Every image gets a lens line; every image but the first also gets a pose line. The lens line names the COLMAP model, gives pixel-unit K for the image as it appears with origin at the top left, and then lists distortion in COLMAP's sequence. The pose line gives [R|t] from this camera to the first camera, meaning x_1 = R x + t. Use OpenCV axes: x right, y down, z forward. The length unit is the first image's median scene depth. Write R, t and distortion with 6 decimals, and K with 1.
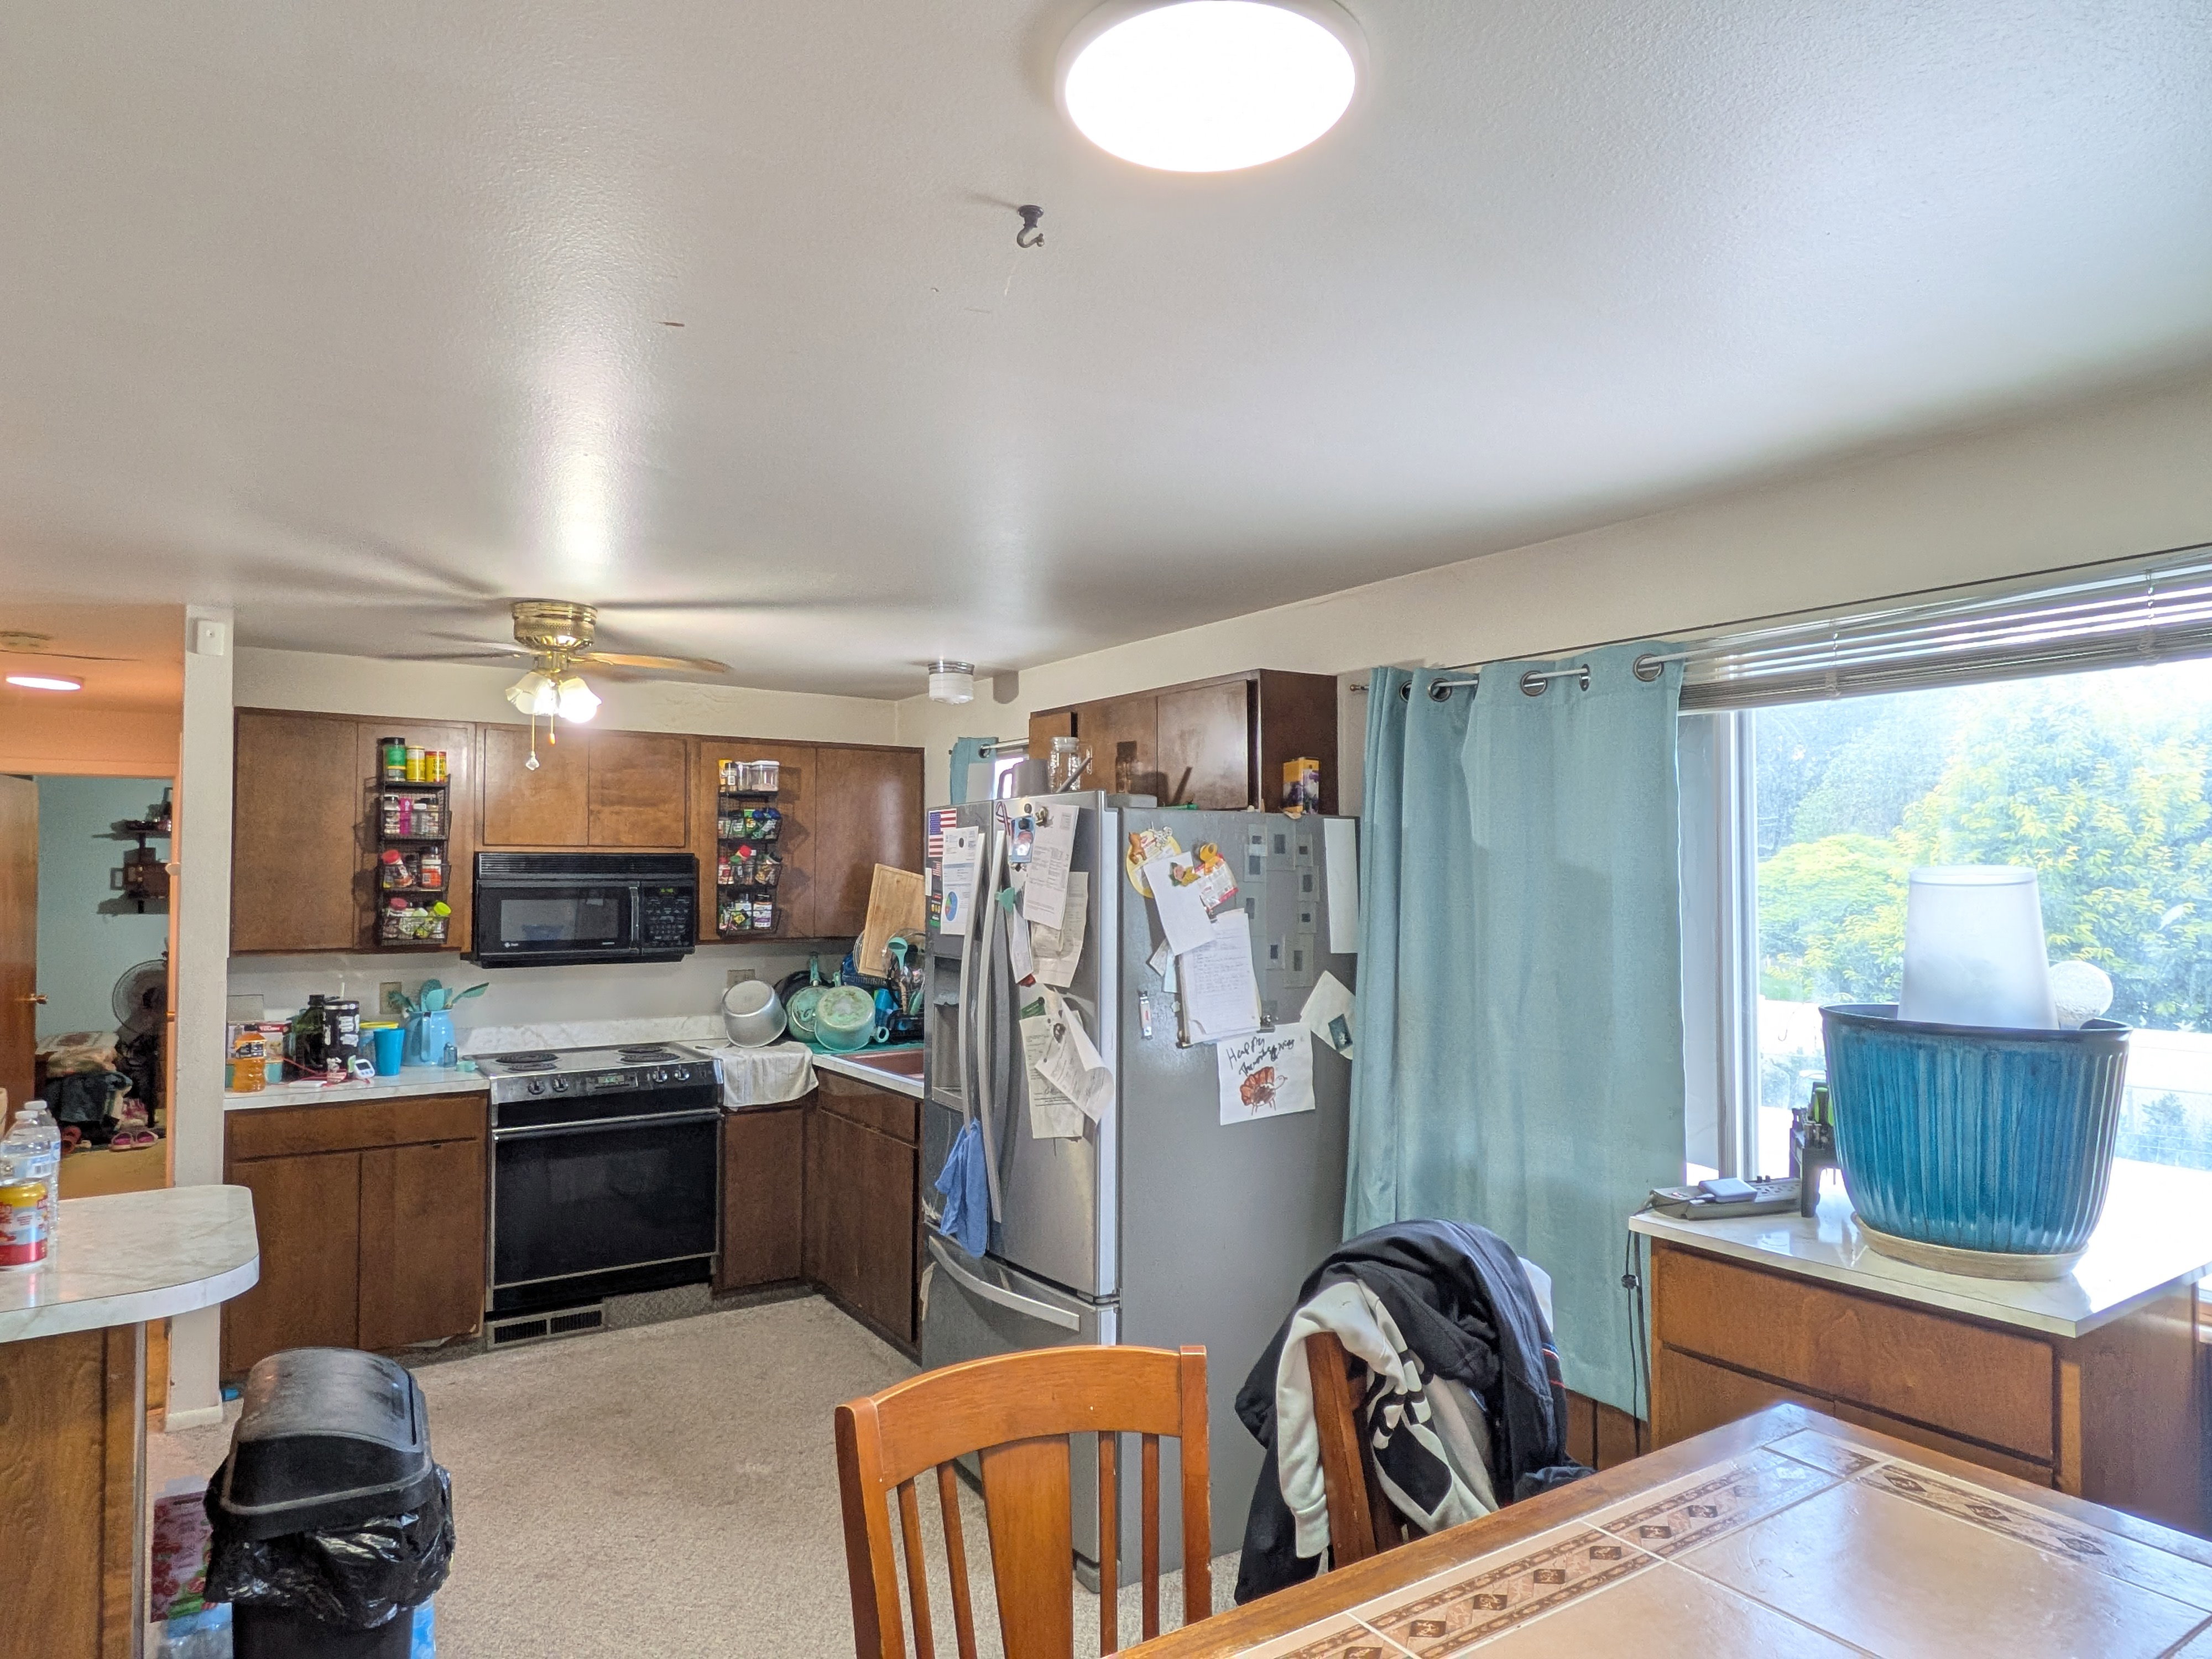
lens RADIAL K [[1354.1, 0, 1080.2], [0, 1354.1, 855.6], [0, 0, 1]] dist [0.005223, 0.001087]
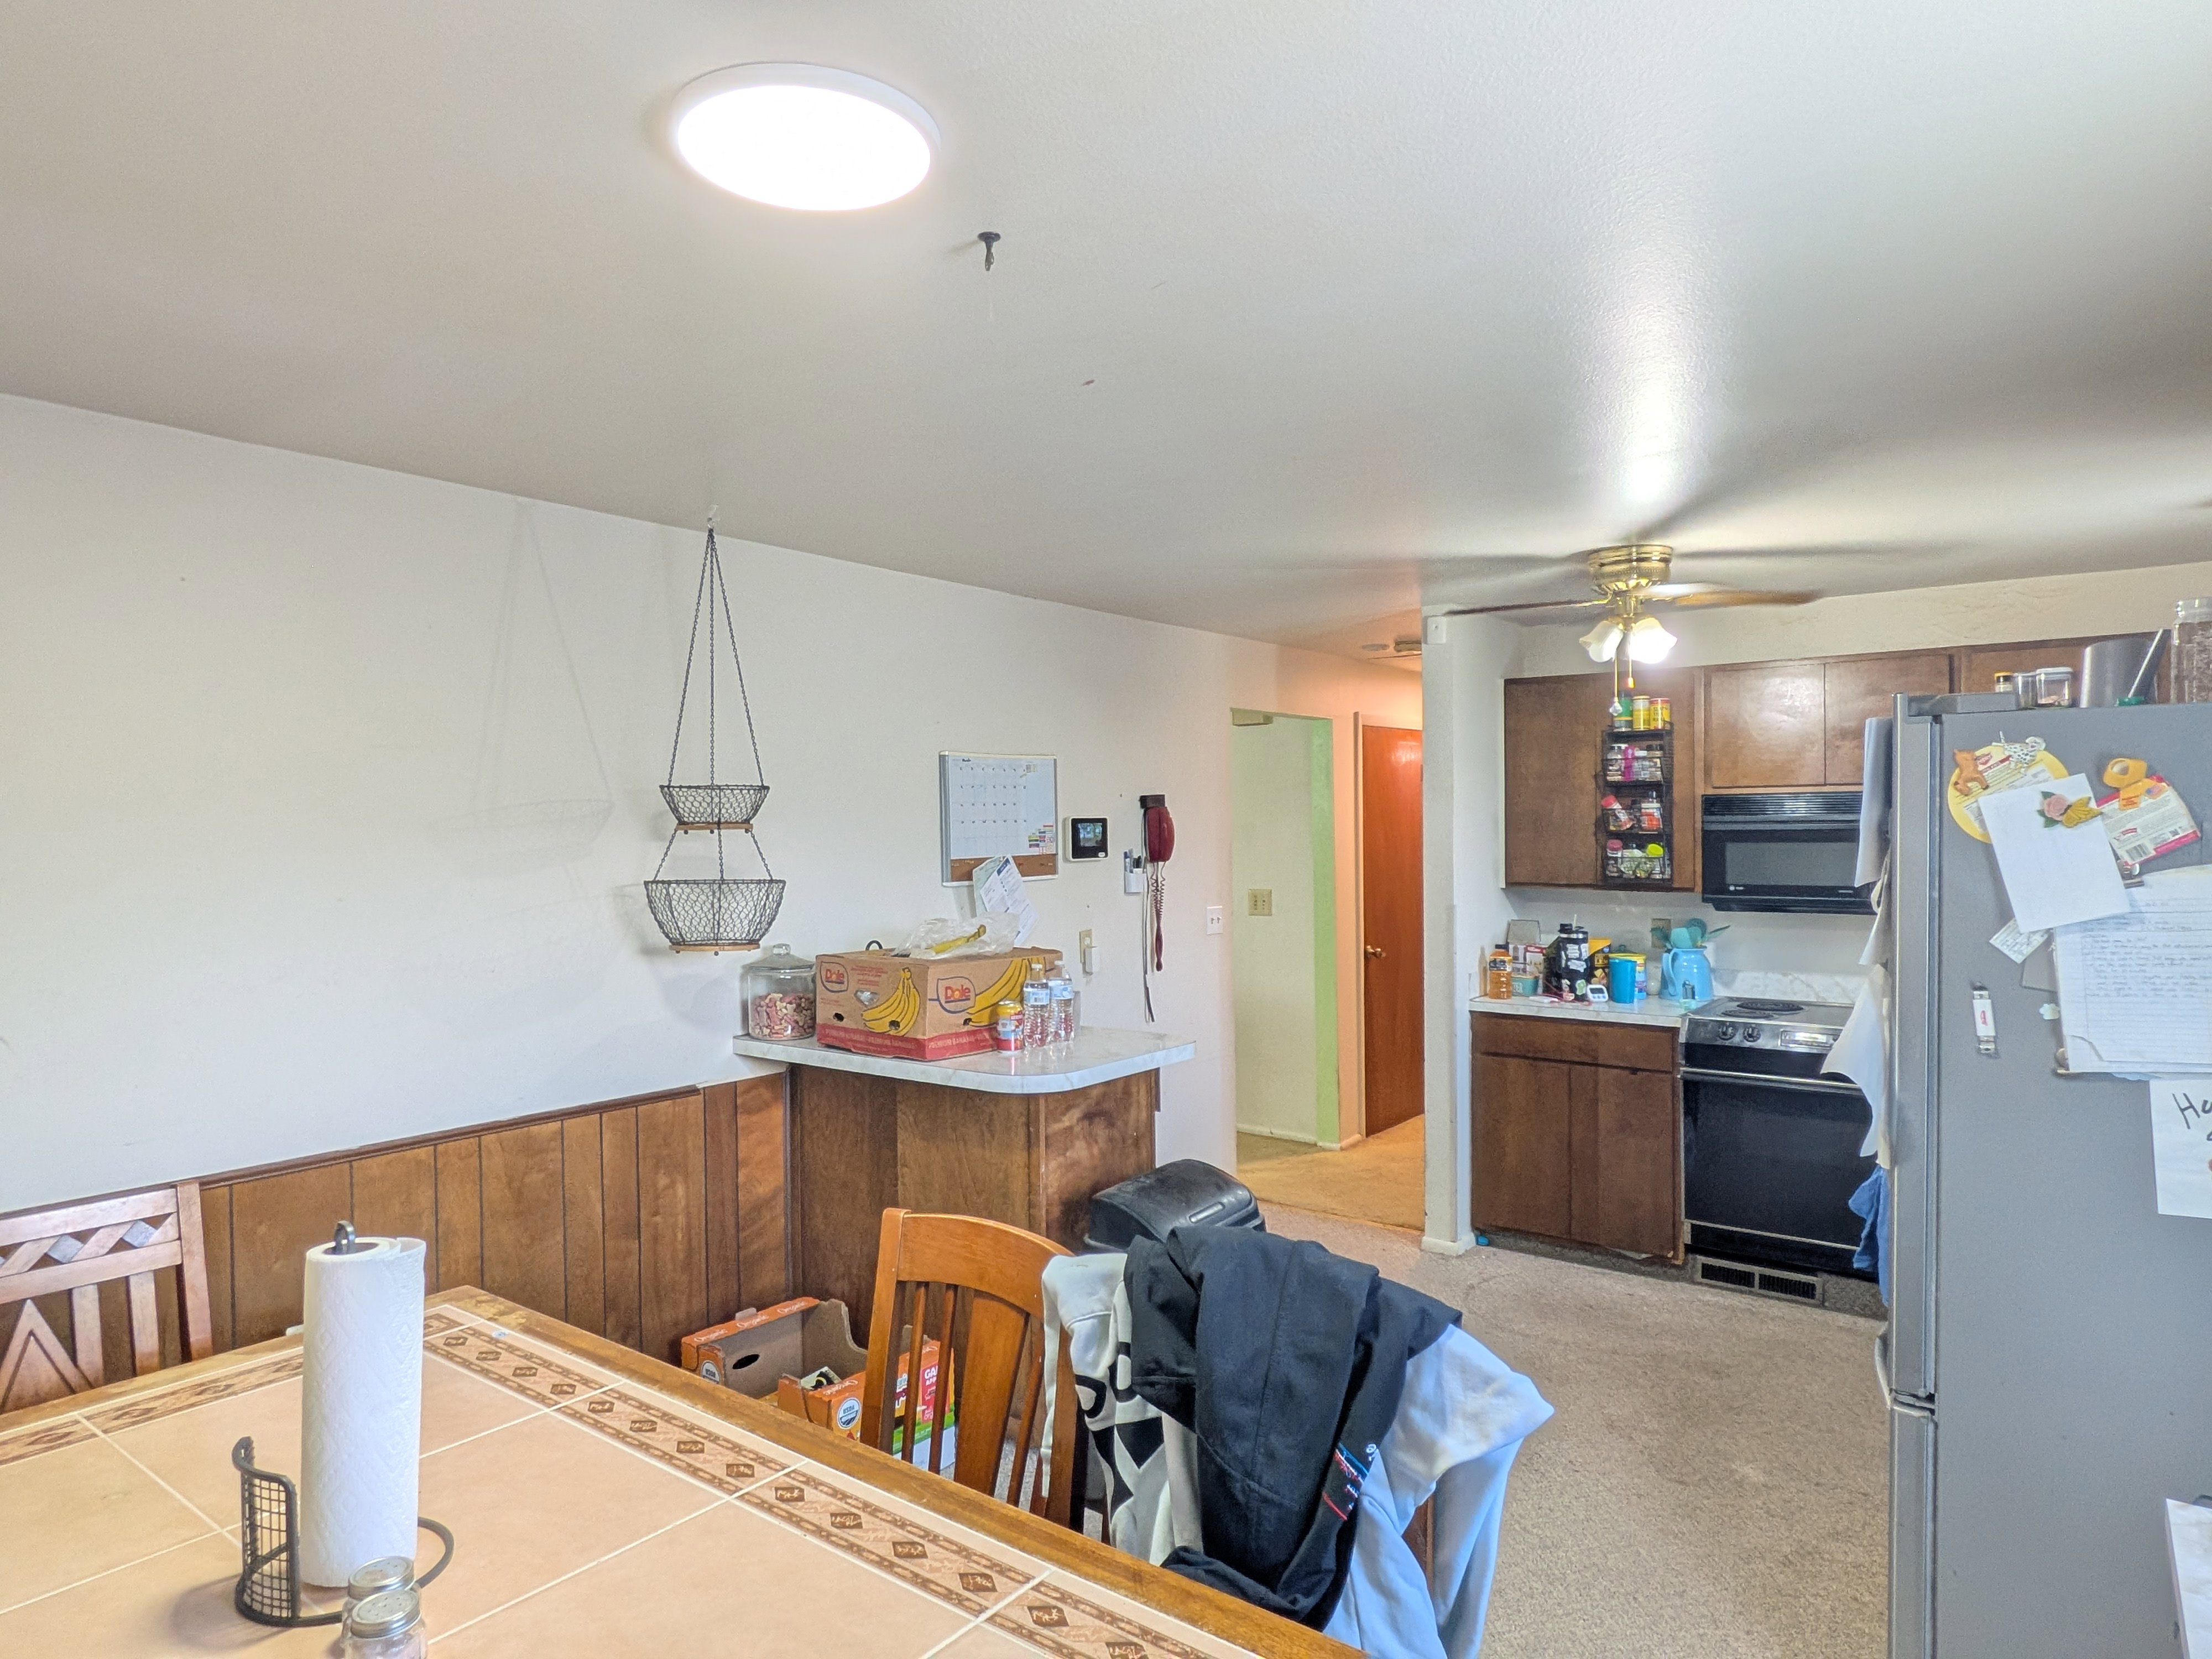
lens RADIAL K [[1354.1, 0, 1080.2], [0, 1354.1, 855.6], [0, 0, 1]] dist [0.005223, 0.001087]
pose [[0.324018, 0.018284, -0.945874, 0.386245], [0.021620, 0.999409, 0.026726, 0.005910], [0.945804, -0.029110, 0.323432, 0.247391]]
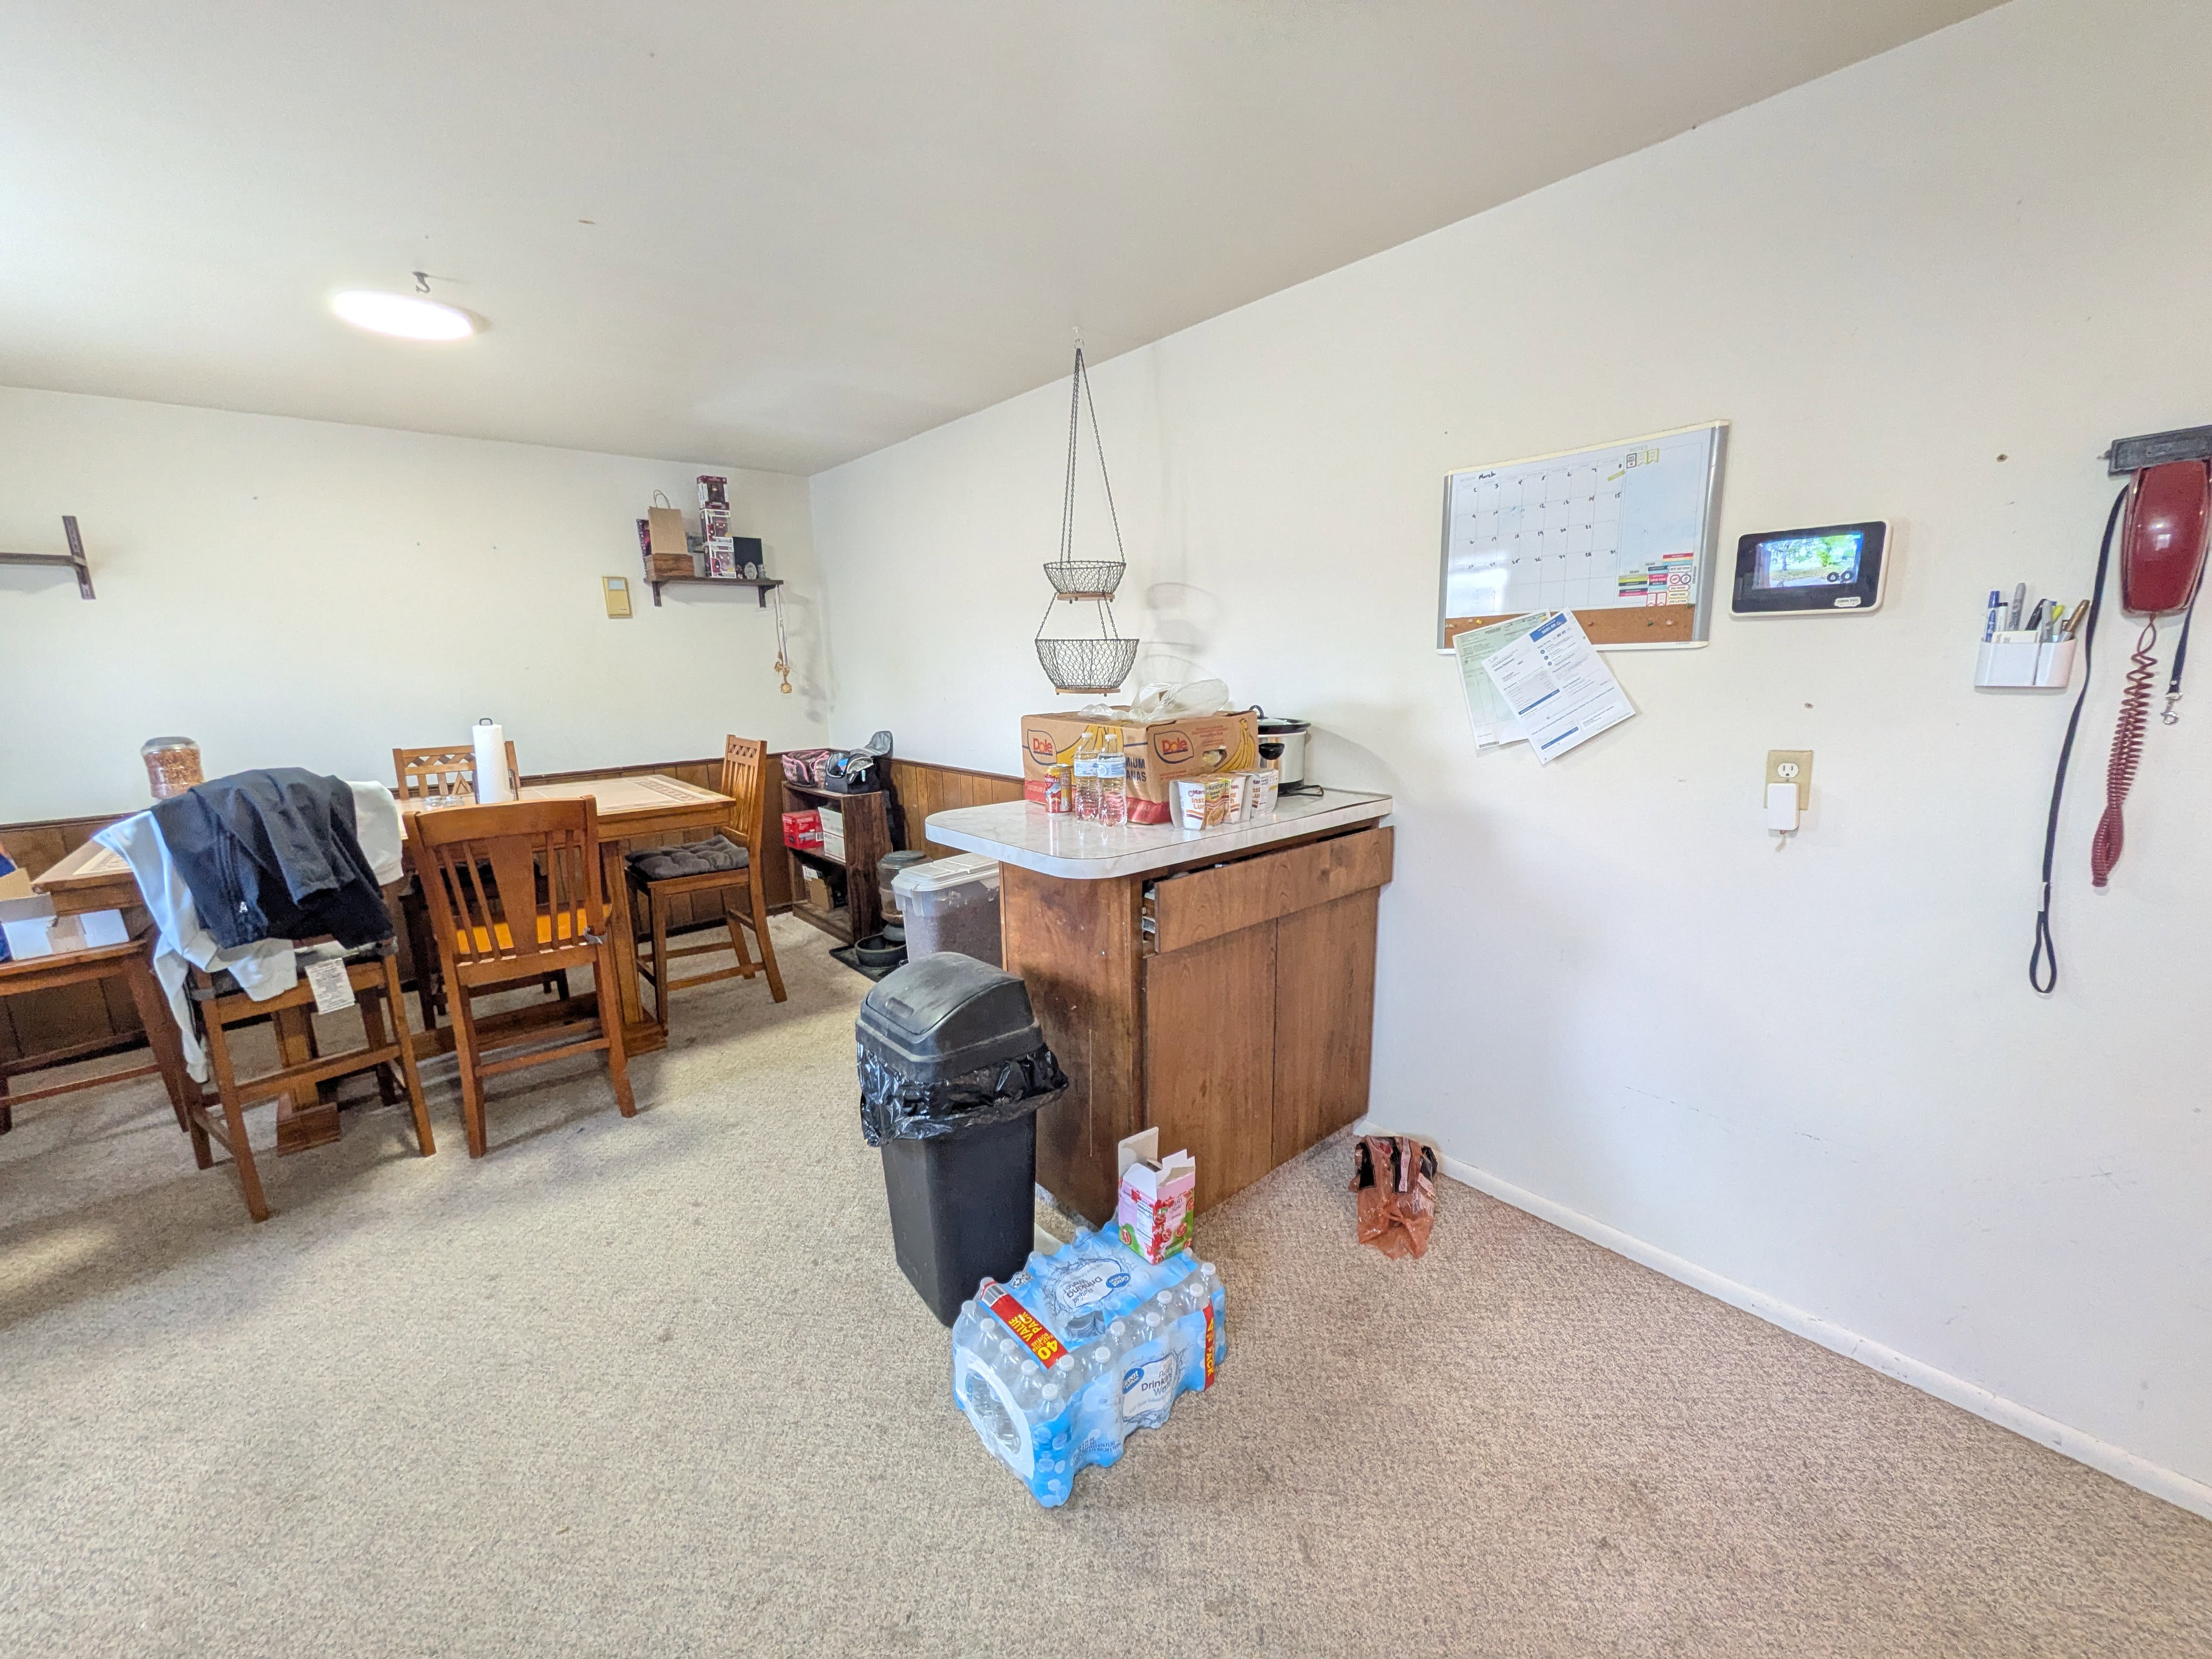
lens RADIAL K [[878.9, 0, 1110.7], [0, 878.9, 828.4], [0, 0, 1]] dist [-0.000599, 0.000106]
pose [[-0.989592, 0.046199, -0.136287, -0.317087], [0.020519, 0.982689, 0.184123, 0.054031], [0.142434, 0.179410, -0.973409, 0.948357]]
